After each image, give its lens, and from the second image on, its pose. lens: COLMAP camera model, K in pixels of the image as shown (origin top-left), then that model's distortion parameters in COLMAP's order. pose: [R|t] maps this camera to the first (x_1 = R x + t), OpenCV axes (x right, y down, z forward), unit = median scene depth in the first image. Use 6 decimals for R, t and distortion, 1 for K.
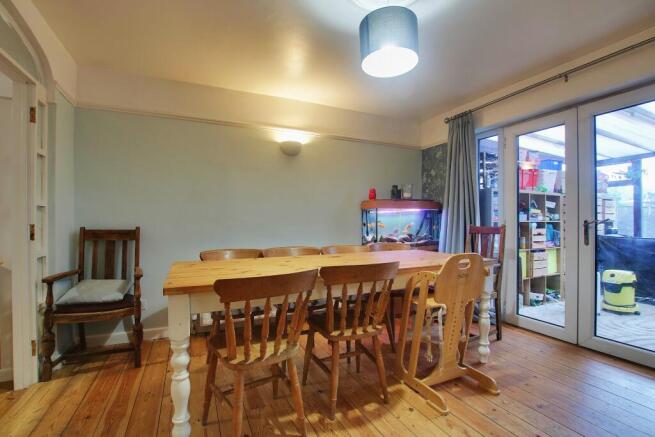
lens RADIAL K [[305.8, 0, 331.6], [0, 305.8, 219.9], [0, 0, 1]] dist [-0.004655, -0.000330]
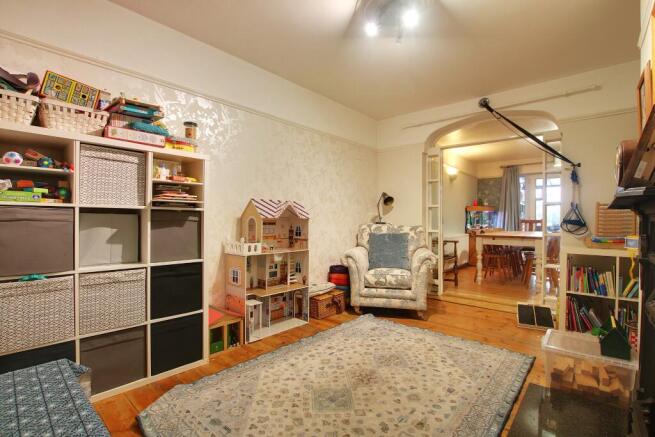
lens RADIAL K [[305.8, 0, 331.6], [0, 305.8, 219.9], [0, 0, 1]] dist [-0.004655, -0.000330]
pose [[0.916575, 0.004619, 0.399837, -1.469004], [-0.006913, 0.999967, 0.004295, 0.018141], [-0.399804, -0.006700, 0.916576, -0.390532]]
